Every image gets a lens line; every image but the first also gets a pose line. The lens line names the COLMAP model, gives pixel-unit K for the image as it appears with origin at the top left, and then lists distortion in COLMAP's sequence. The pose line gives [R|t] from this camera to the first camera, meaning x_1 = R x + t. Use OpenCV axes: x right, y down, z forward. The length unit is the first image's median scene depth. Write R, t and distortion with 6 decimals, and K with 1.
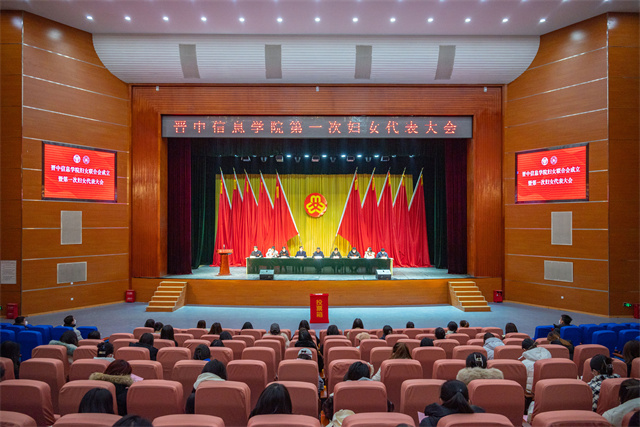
lens RADIAL K [[466.7, 0, 323.8], [0, 466.7, 218.5], [0, 0, 1]] dist [-0.000646, 0.001051]
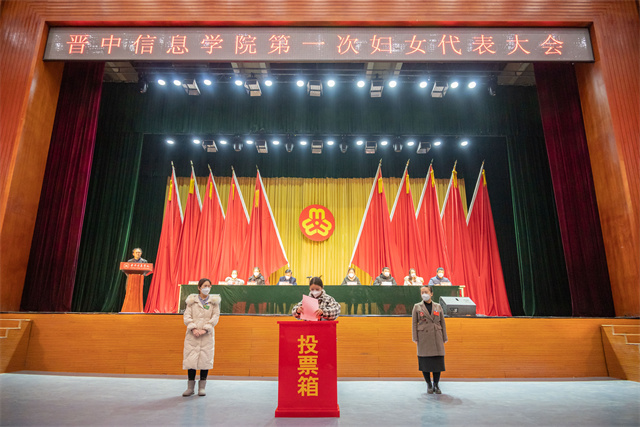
lens RADIAL K [[426.0, 0, 323.1], [0, 426.0, 207.9], [0, 0, 1]] dist [-0.002497, -0.001547]
pose [[0.999736, 0.000158, -0.022979, 0.004526], [-0.005956, 0.967583, -0.252482, 0.102738], [0.022194, 0.252552, 0.967329, 0.441491]]
